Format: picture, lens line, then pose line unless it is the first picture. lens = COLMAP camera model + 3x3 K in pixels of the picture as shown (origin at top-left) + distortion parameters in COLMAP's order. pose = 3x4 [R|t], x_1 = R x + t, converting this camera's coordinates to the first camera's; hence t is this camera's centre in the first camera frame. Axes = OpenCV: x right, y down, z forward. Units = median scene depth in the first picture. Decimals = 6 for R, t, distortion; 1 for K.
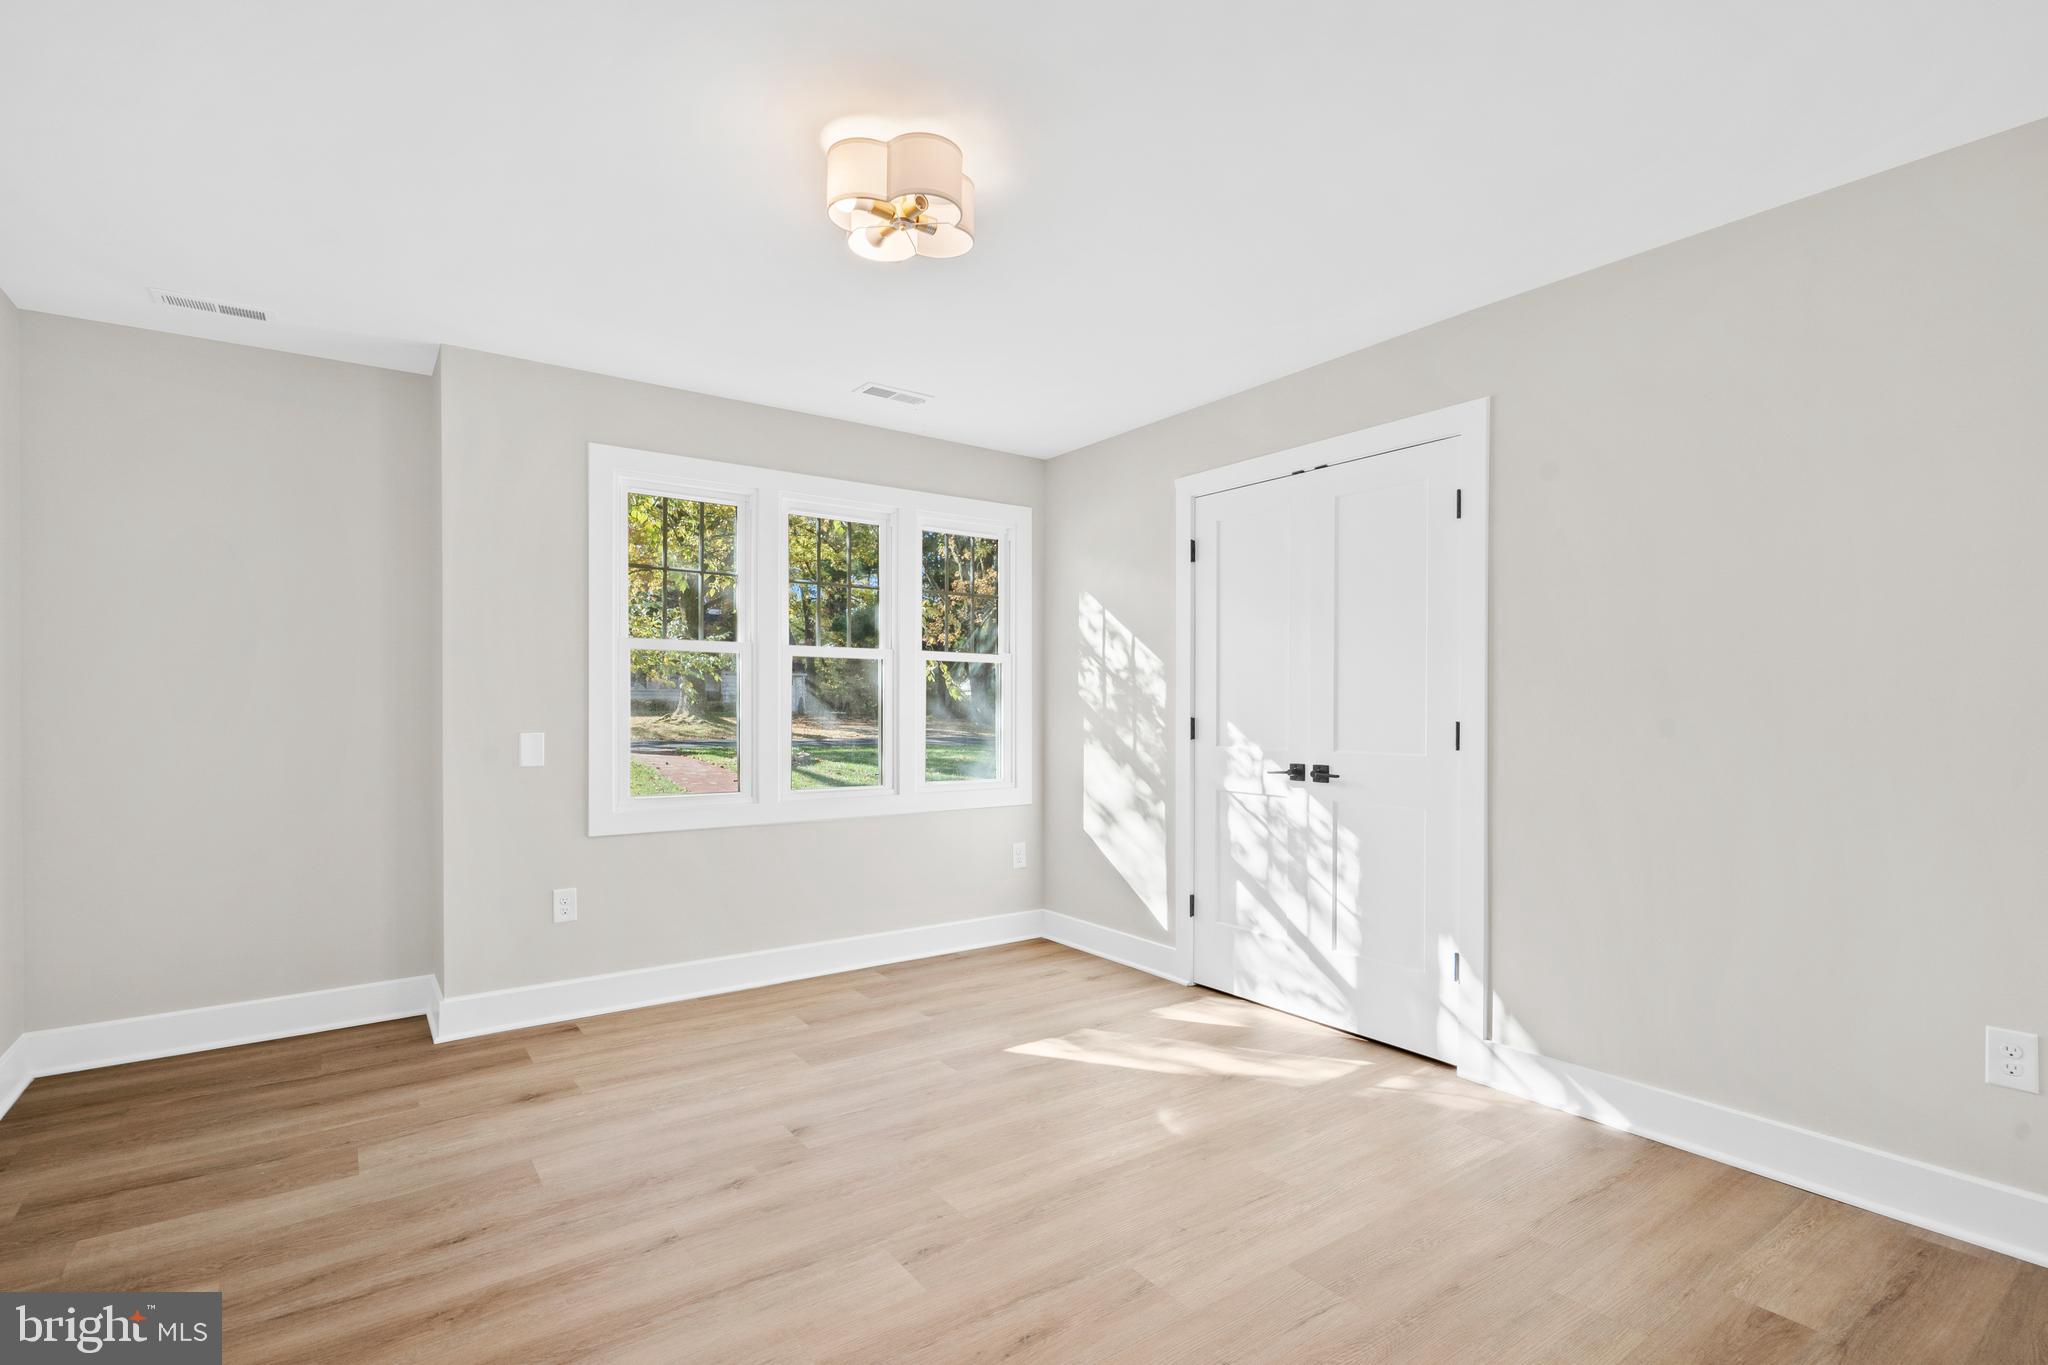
lens RADIAL K [[953.3, 0, 1022.0], [0, 953.3, 715.0], [0, 0, 1]] dist [0.000829, 0.000043]
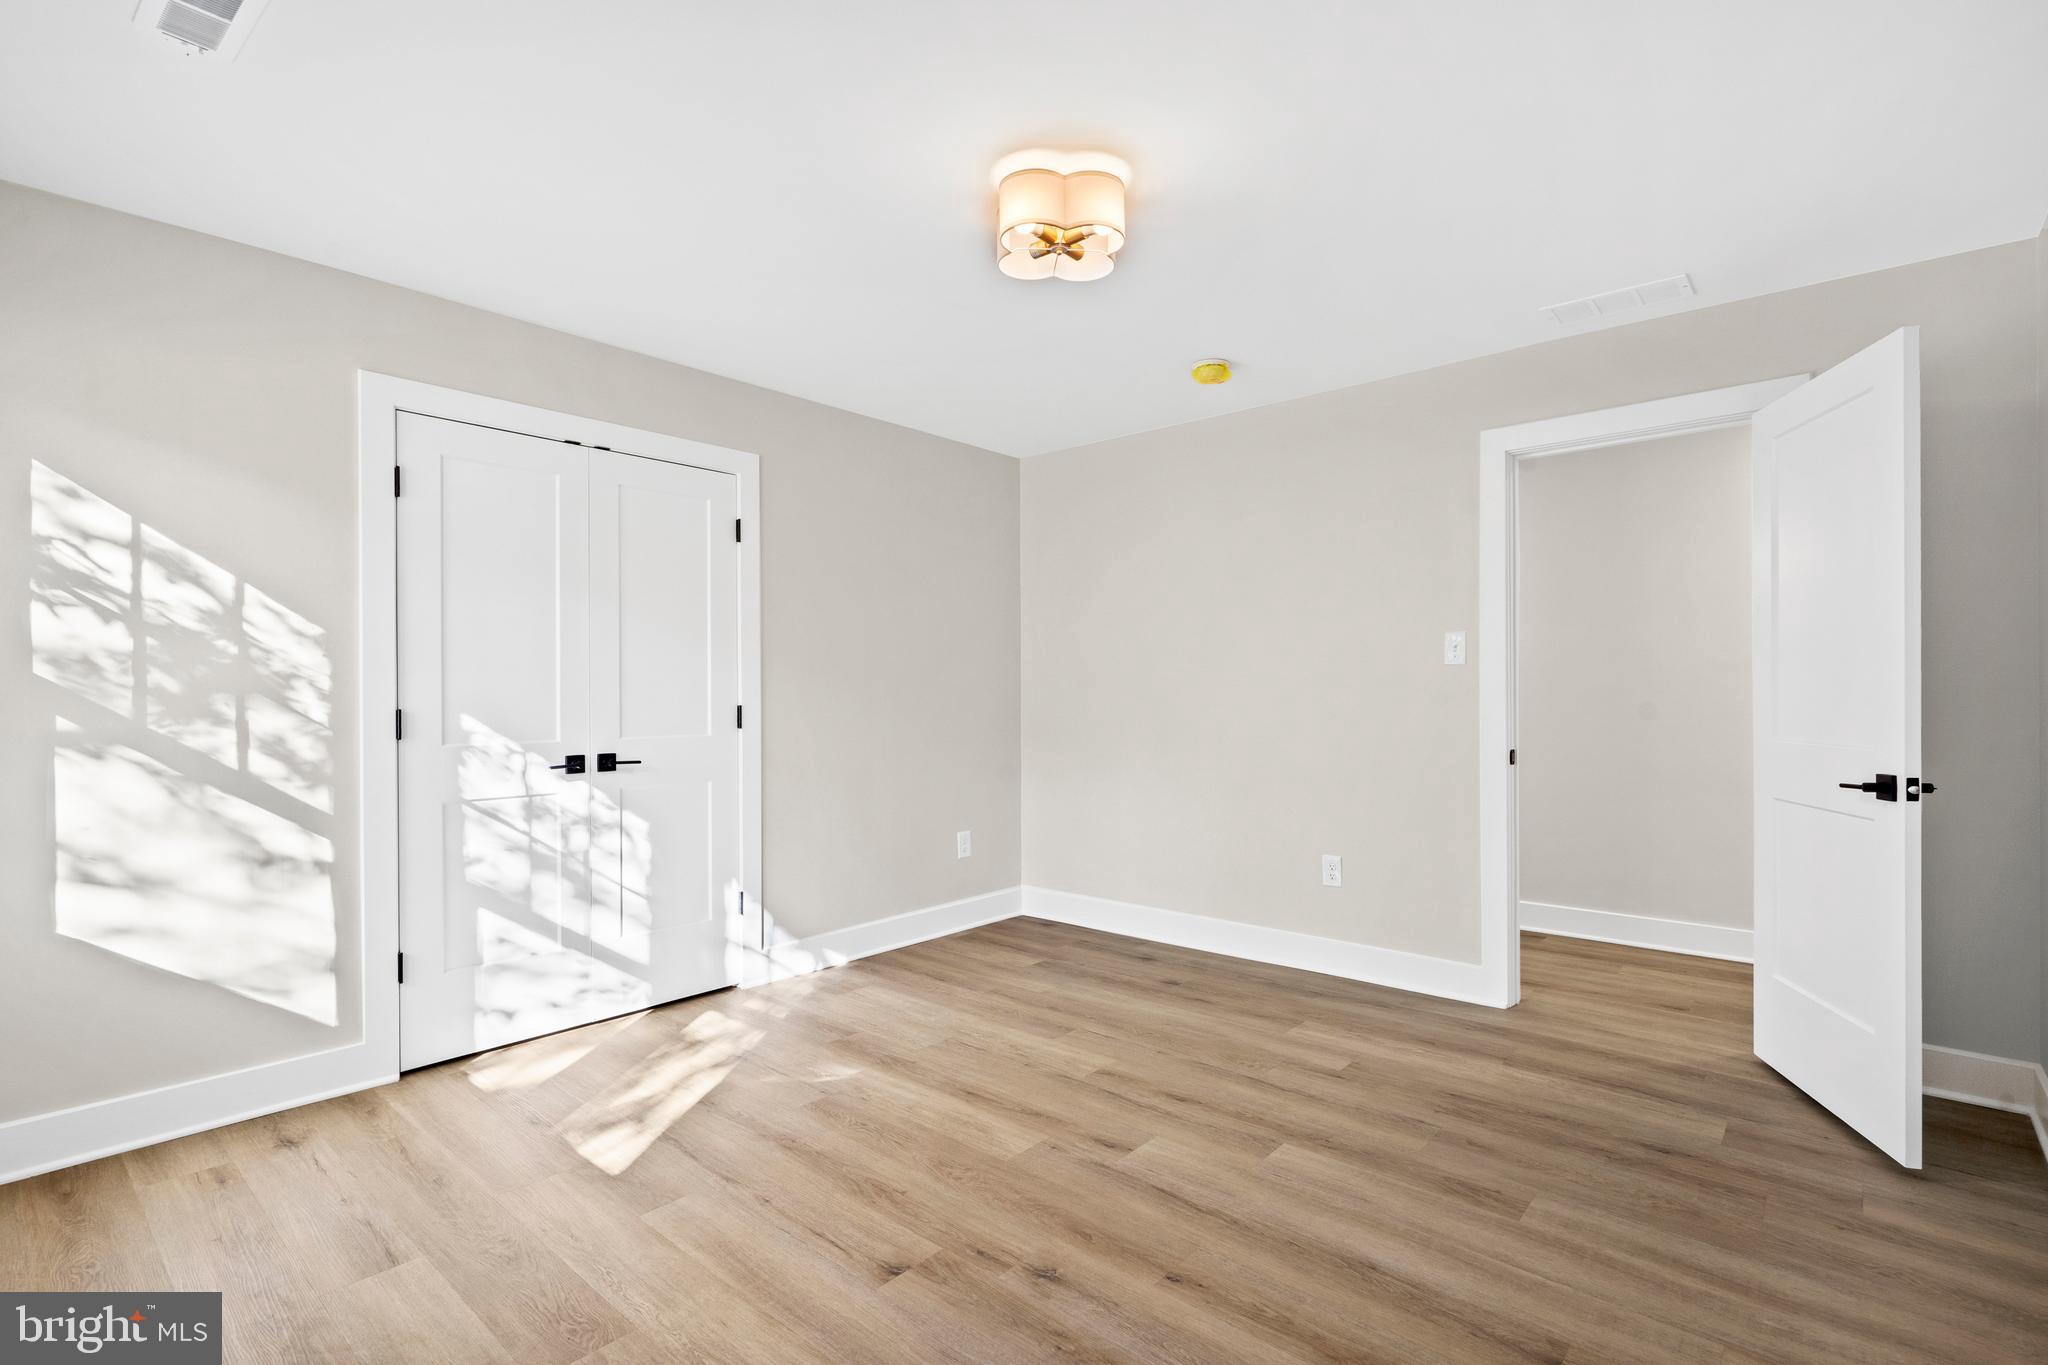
lens RADIAL K [[953.3, 0, 1023.0], [0, 953.3, 685.7], [0, 0, 1]] dist [0.000829, 0.000043]
pose [[-0.219107, 0.009132, 0.975658, -0.733388], [0.013916, 0.999884, -0.006234, -0.004797], [-0.975601, 0.012211, -0.219209, 0.797299]]
